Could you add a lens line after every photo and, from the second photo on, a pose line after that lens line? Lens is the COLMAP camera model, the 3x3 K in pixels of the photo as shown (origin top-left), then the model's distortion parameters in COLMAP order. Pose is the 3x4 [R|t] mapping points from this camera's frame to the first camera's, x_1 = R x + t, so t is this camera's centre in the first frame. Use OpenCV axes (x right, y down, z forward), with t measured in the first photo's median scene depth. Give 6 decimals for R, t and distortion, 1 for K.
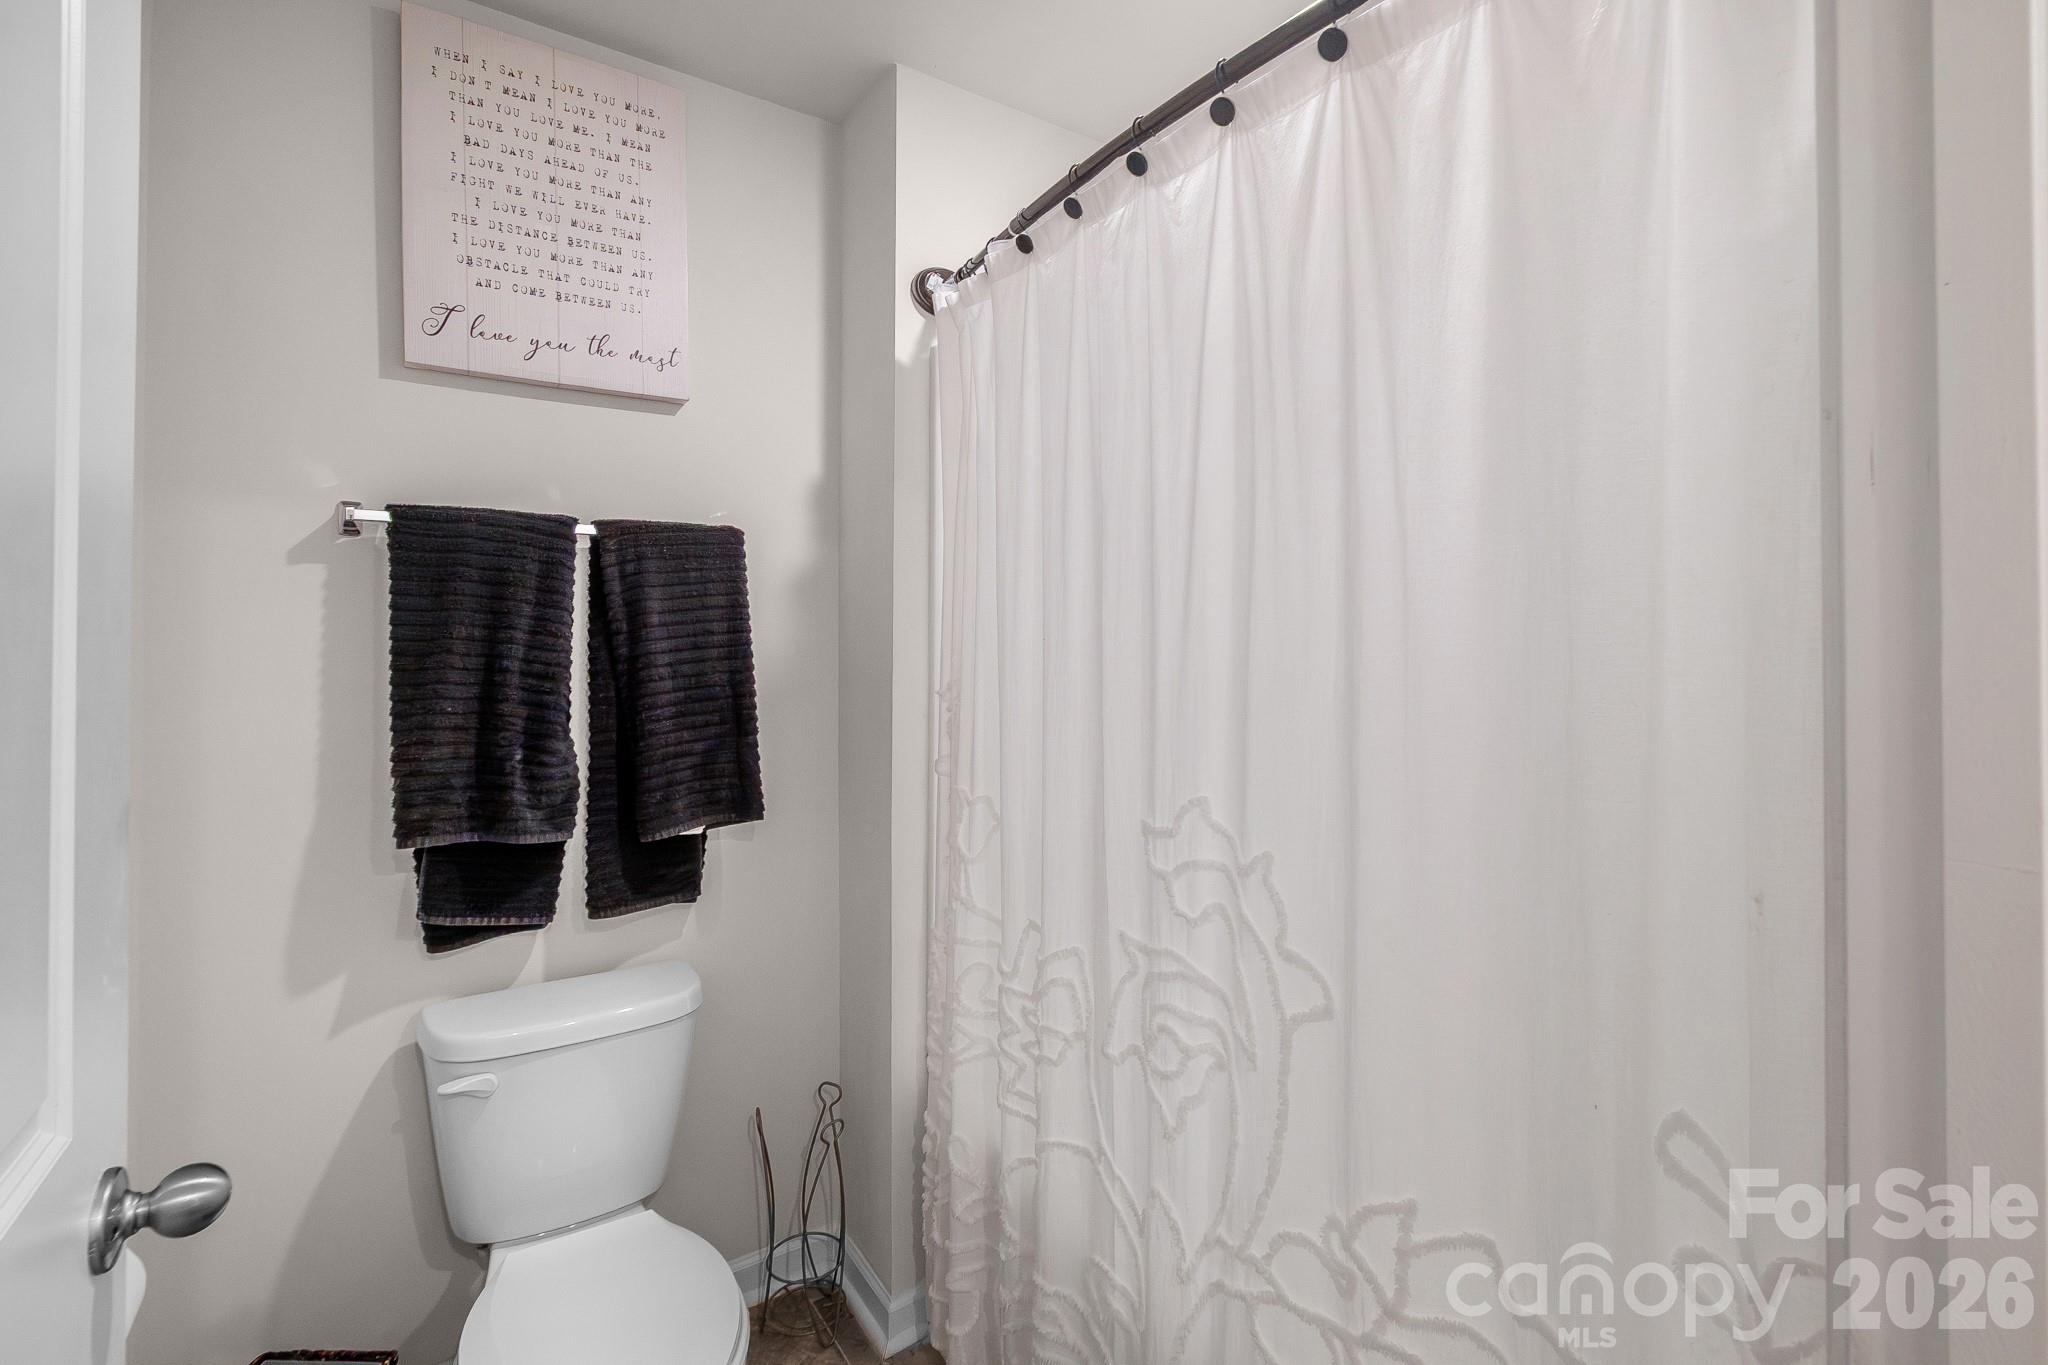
lens RADIAL K [[942.2, 0, 1171.6], [0, 942.2, 655.2], [0, 0, 1]] dist [0.010413, -0.001003]
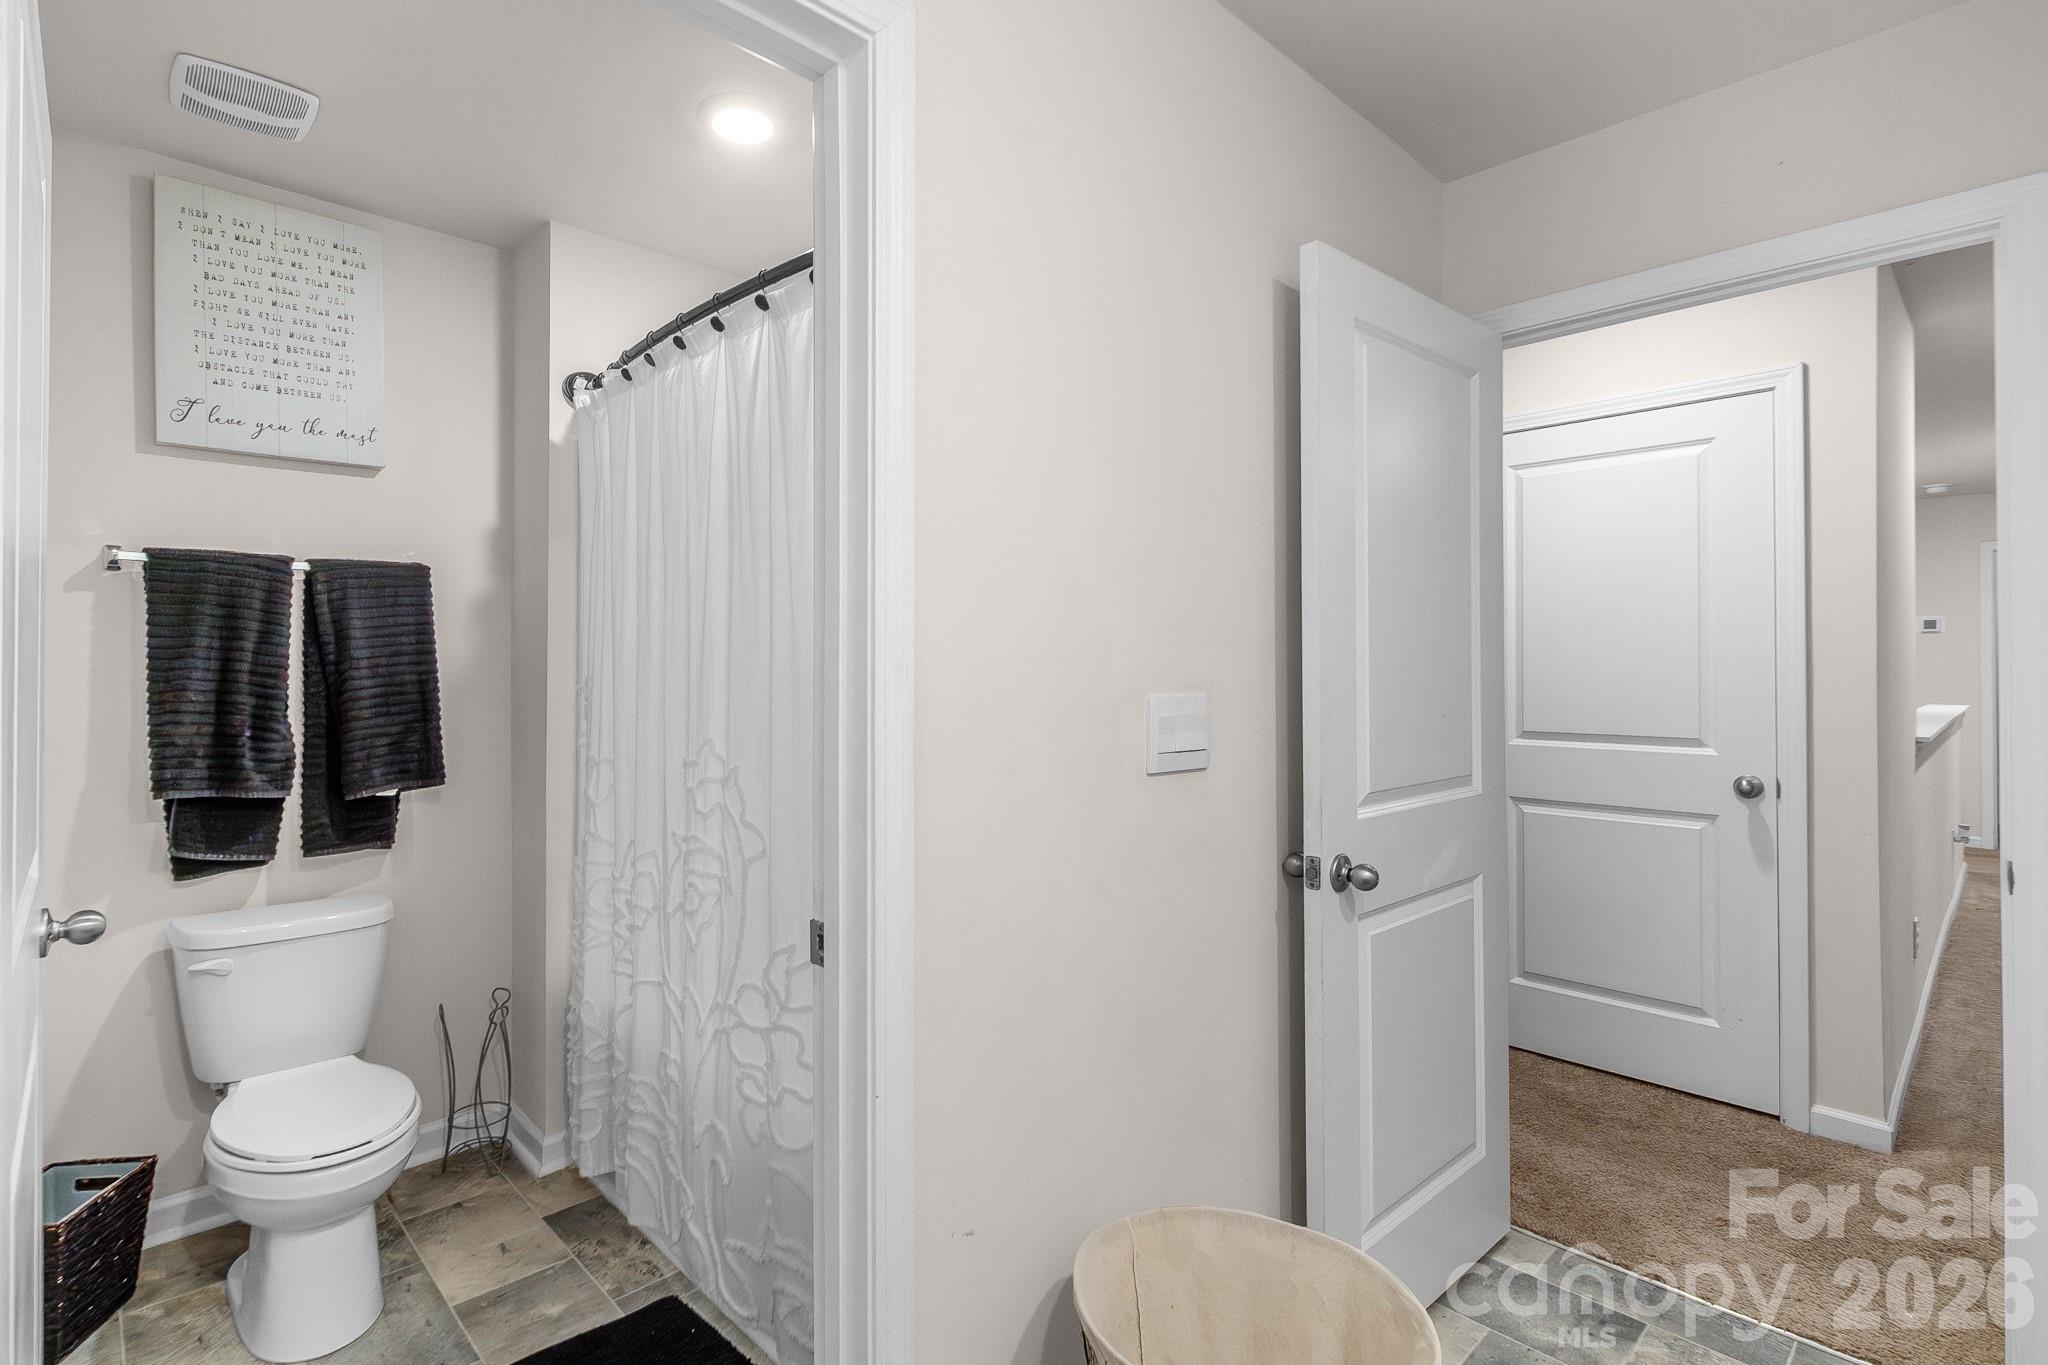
lens RADIAL K [[942.2, 0, 1024.1], [0, 942.2, 672.1], [0, 0, 1]] dist [0.010413, -0.001003]
pose [[0.994616, -0.004580, 0.103531, 0.271113], [0.005450, 0.999952, -0.008129, 0.034954], [-0.103489, 0.008650, 0.994593, -0.459069]]
